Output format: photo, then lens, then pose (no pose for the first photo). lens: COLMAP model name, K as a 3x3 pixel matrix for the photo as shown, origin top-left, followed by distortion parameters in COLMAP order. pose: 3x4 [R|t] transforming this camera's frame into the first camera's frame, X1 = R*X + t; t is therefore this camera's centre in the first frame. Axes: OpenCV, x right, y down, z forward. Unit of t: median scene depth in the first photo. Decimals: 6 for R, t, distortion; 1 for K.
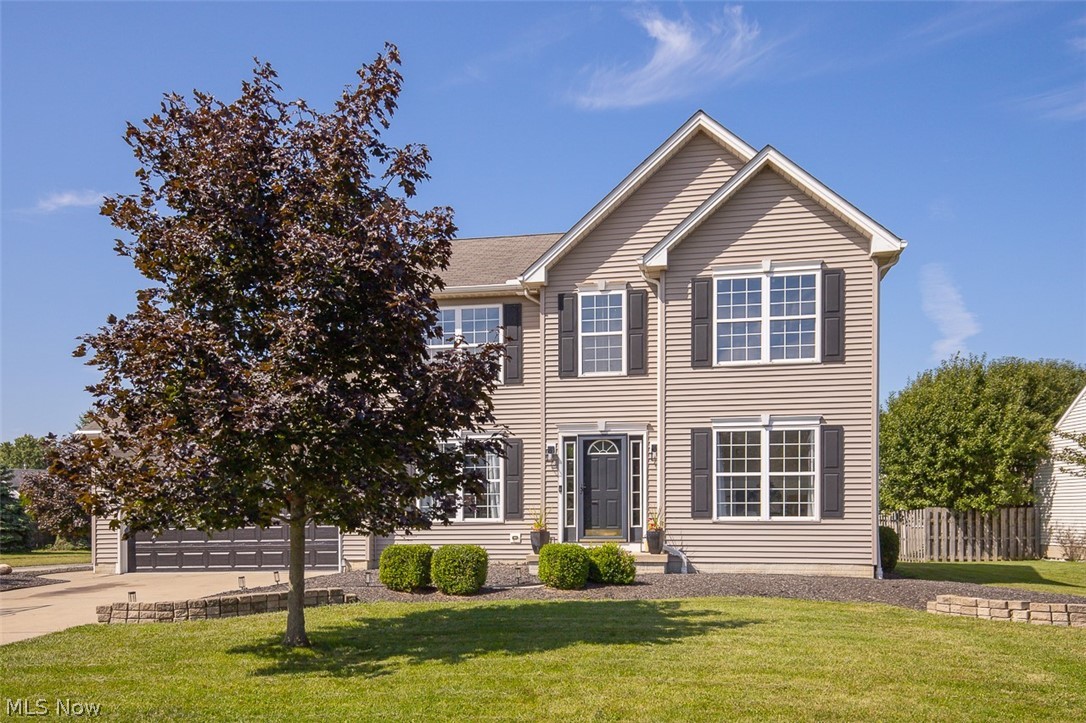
lens RADIAL K [[942.6, 0, 531.5], [0, 942.6, 436.4], [0, 0, 1]] dist [0.115881, 0.013665]
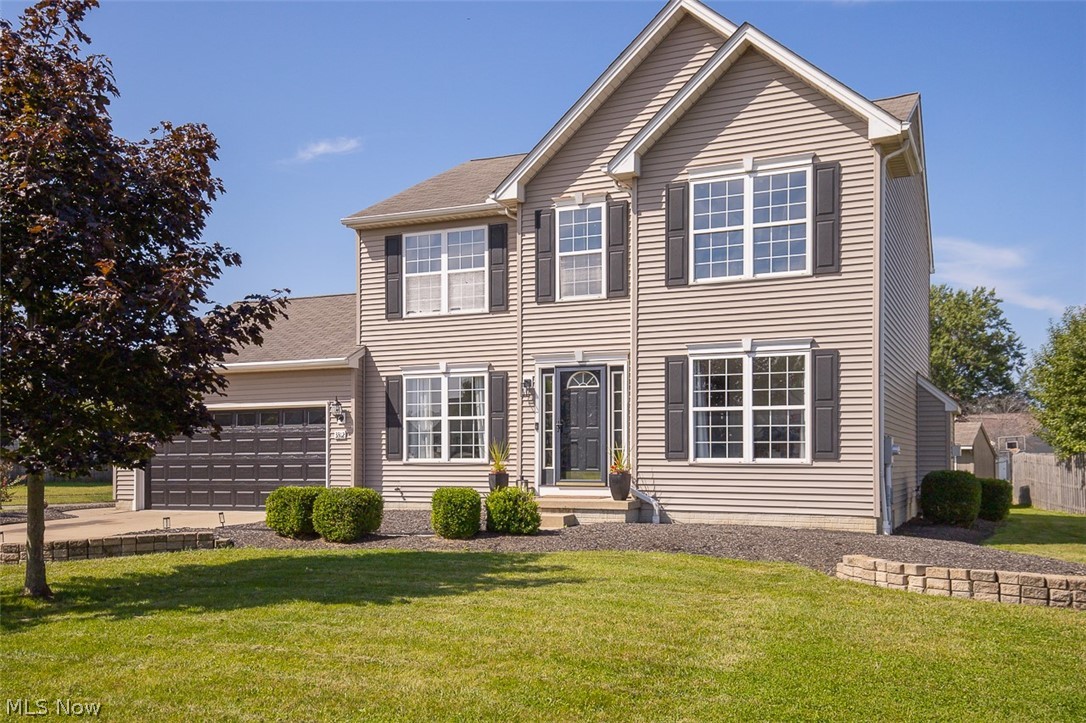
lens RADIAL K [[1002.3, 0, 547.3], [0, 1002.3, 371.0], [0, 0, 1]] dist [0.115341, 0.000000]
pose [[0.965892, -0.016809, -0.258398, 0.306534], [0.017594, 0.999845, 0.000726, 0.002198], [0.258346, -0.005247, 0.966038, 0.078057]]
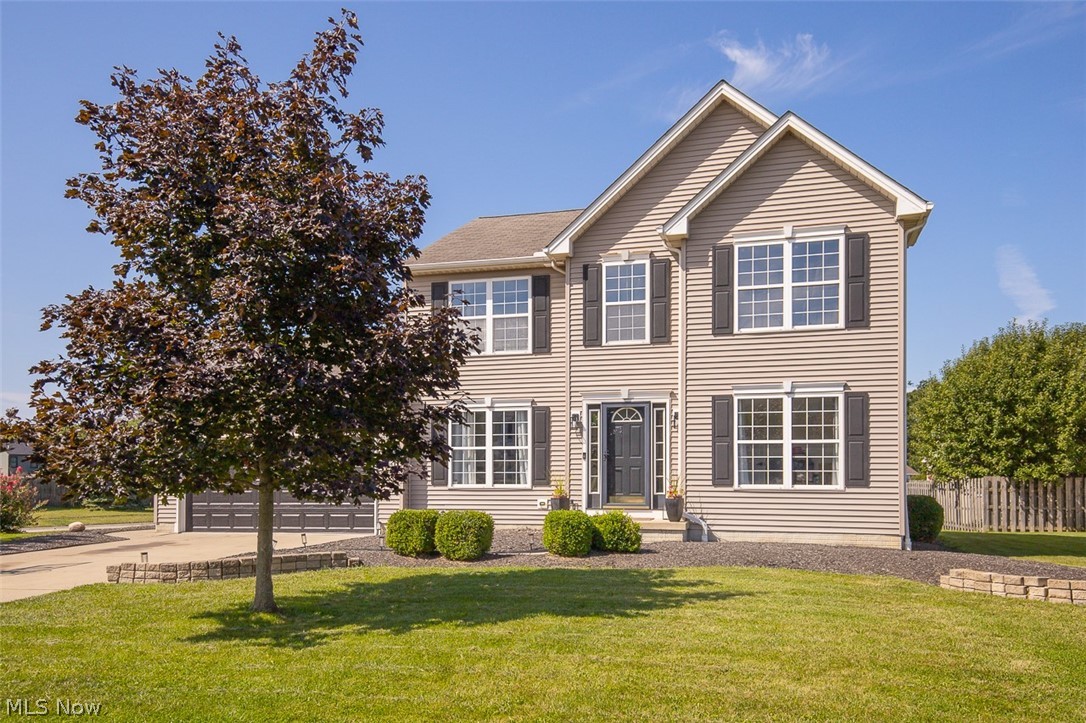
lens RADIAL K [[877.4, 0, 531.3], [0, 877.4, 396.2], [0, 0, 1]] dist [0.079767, 0.030219]
pose [[0.994182, -0.003638, -0.107649, 0.080100], [0.002364, 0.999926, -0.011964, 0.002685], [0.107685, 0.011640, 0.994117, 0.056027]]
